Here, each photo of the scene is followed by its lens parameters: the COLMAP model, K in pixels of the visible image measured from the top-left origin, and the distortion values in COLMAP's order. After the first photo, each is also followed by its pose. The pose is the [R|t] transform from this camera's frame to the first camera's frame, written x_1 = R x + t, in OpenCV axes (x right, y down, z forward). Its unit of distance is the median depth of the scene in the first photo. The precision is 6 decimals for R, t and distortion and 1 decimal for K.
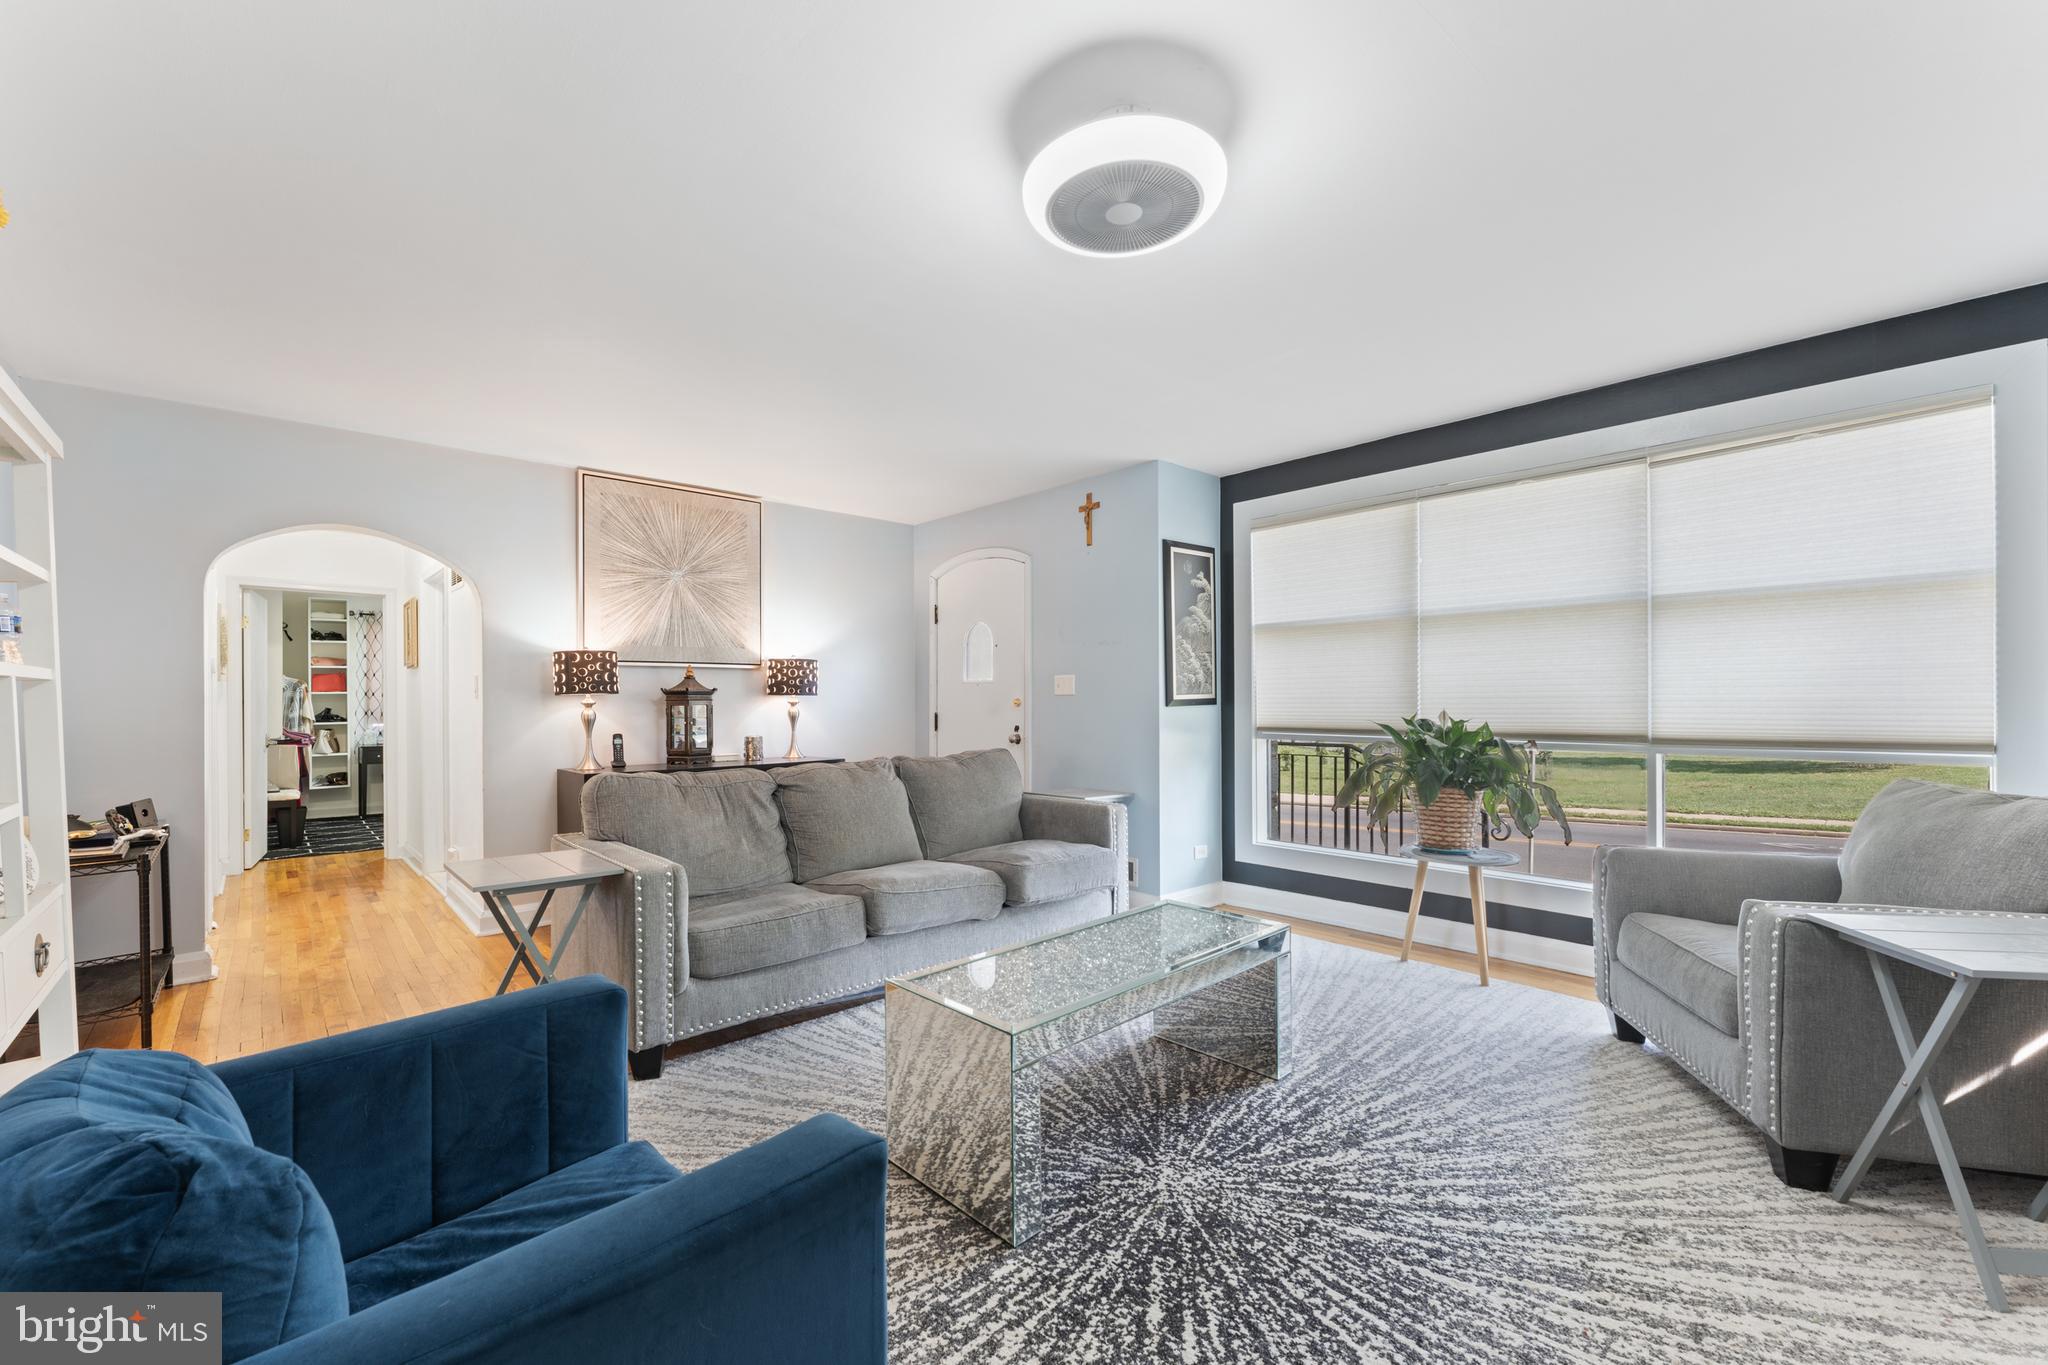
lens RADIAL K [[819.1, 0, 1016.3], [0, 819.1, 697.5], [0, 0, 1]] dist [-0.012064, 0.001418]
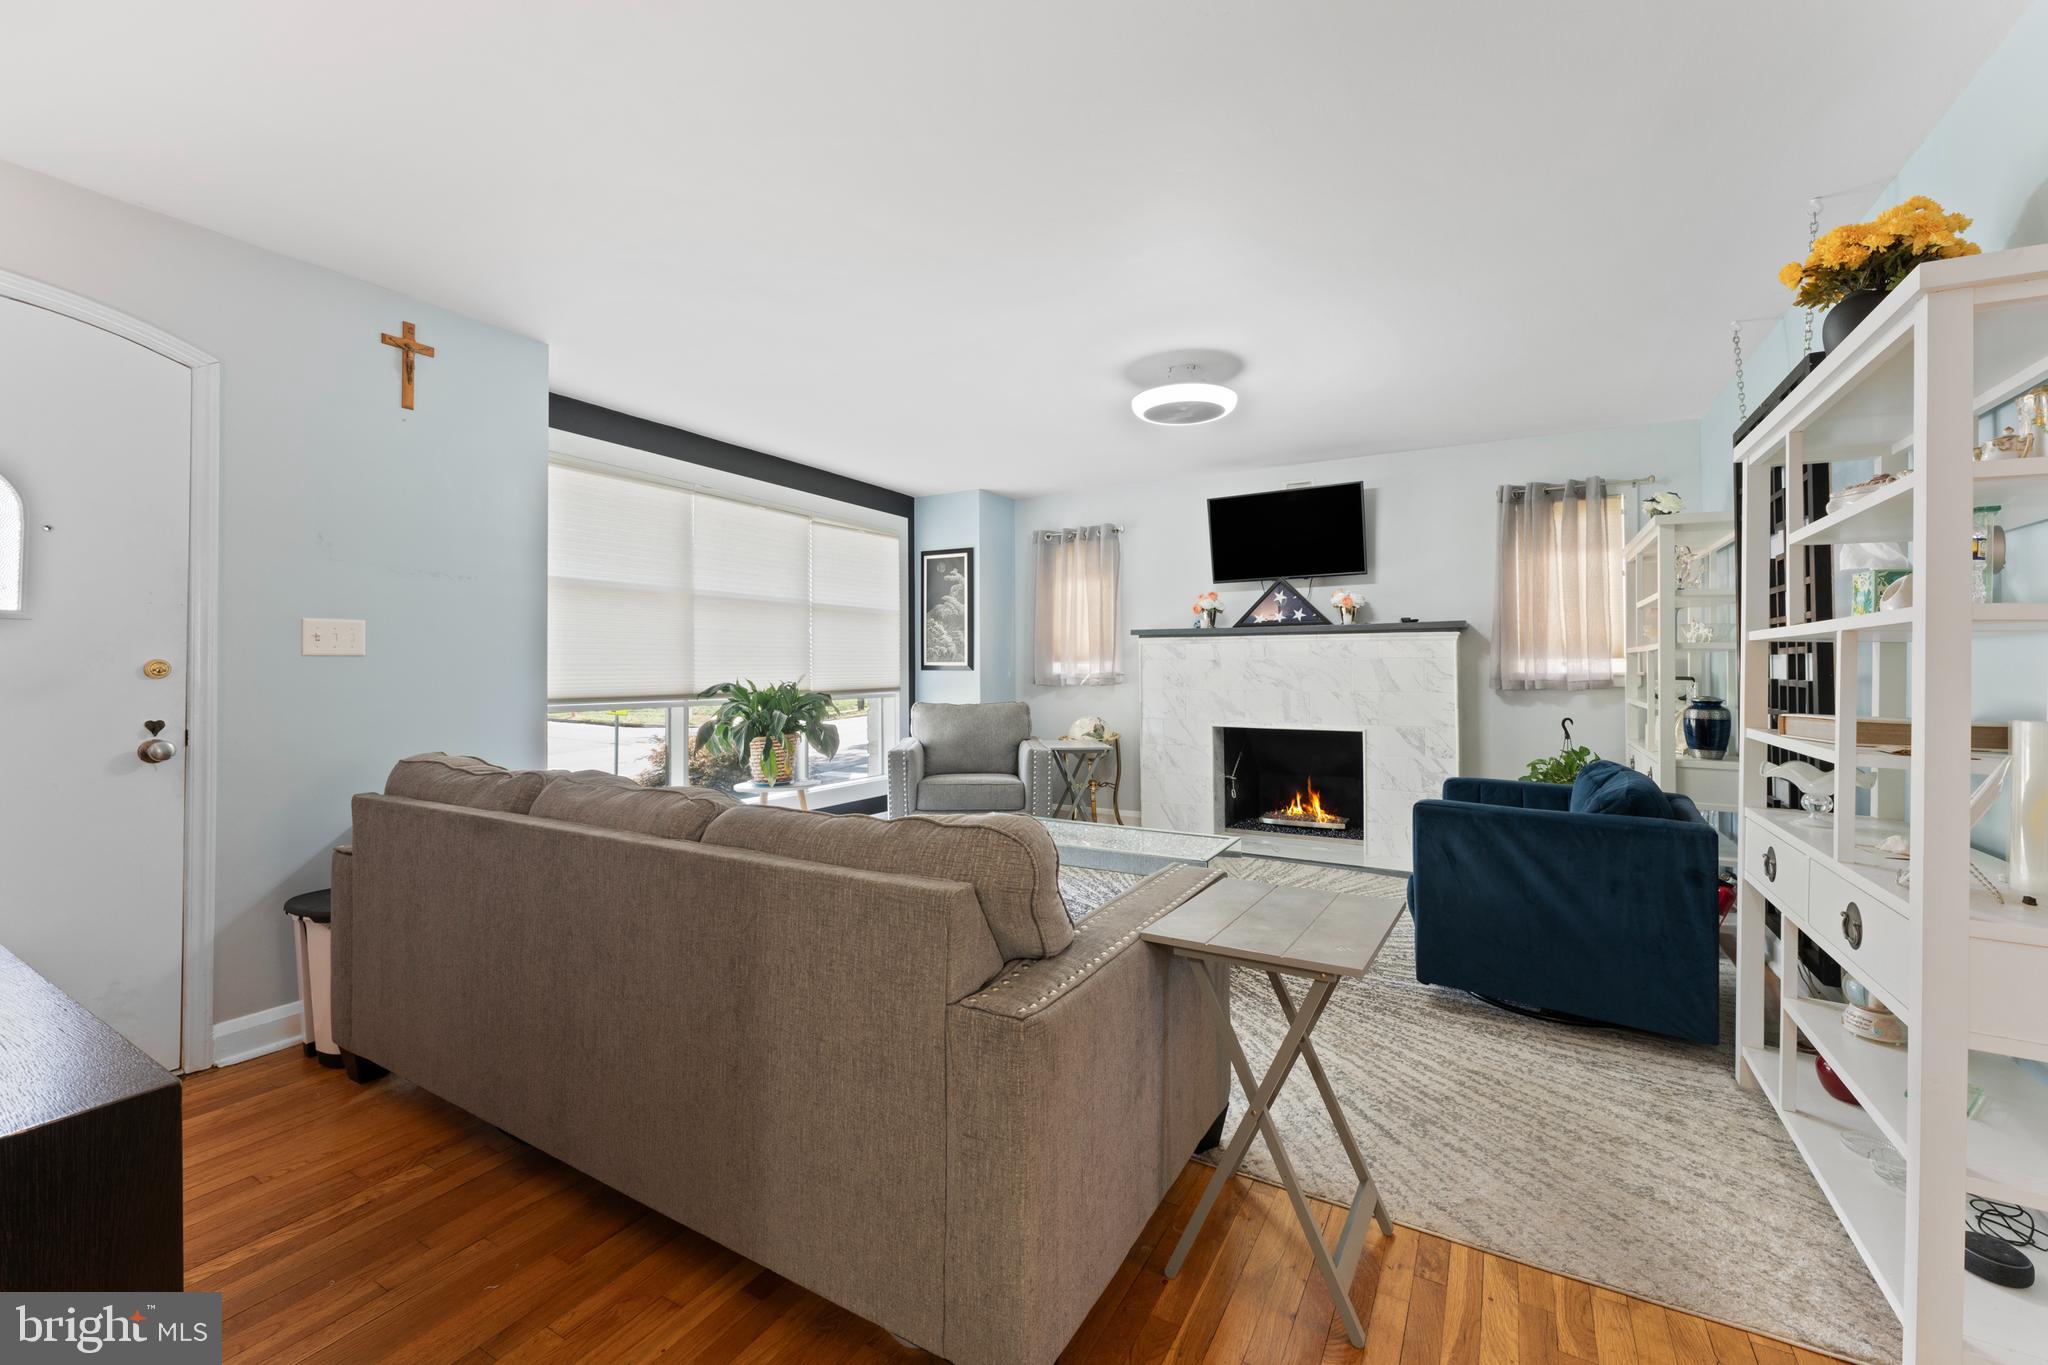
lens RADIAL K [[819.1, 0, 1018.8], [0, 819.1, 660.2], [0, 0, 1]] dist [-0.012064, 0.001418]
pose [[-0.285000, 0.017108, 0.958375, -1.555403], [0.001341, 0.999847, -0.017450, 0.028808], [-0.958526, -0.003688, -0.284980, 1.873675]]
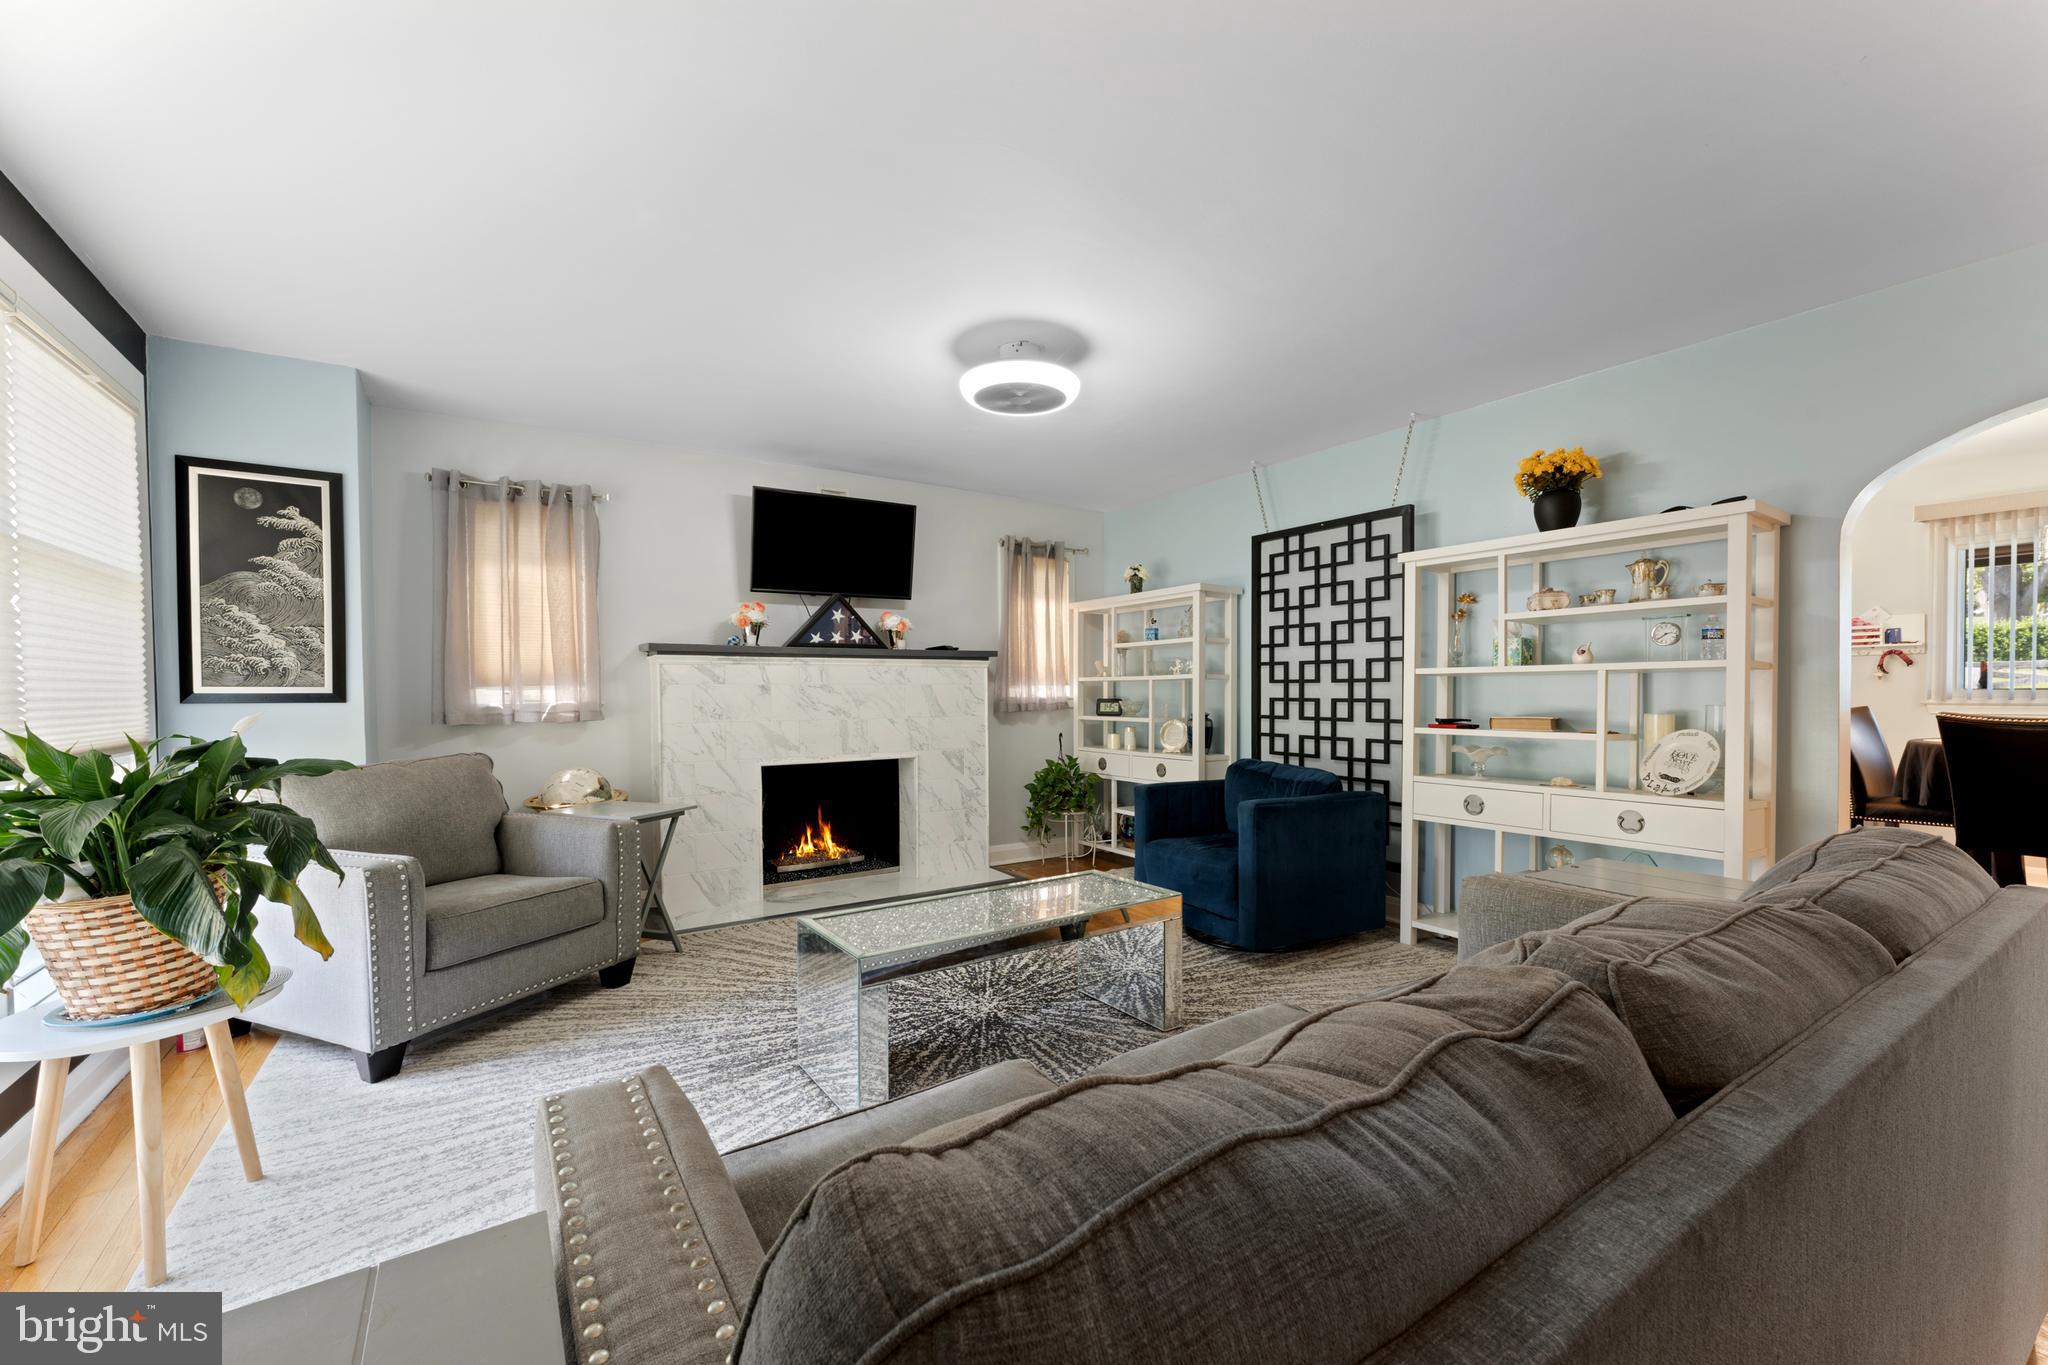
lens RADIAL K [[819.1, 0, 1008.3], [0, 819.1, 713.8], [0, 0, 1]] dist [-0.012064, 0.001418]
pose [[-0.985880, 0.008354, 0.167242, -0.115037], [0.012630, 0.999619, 0.024525, 0.012903], [-0.166974, 0.026291, -0.985611, 2.597574]]
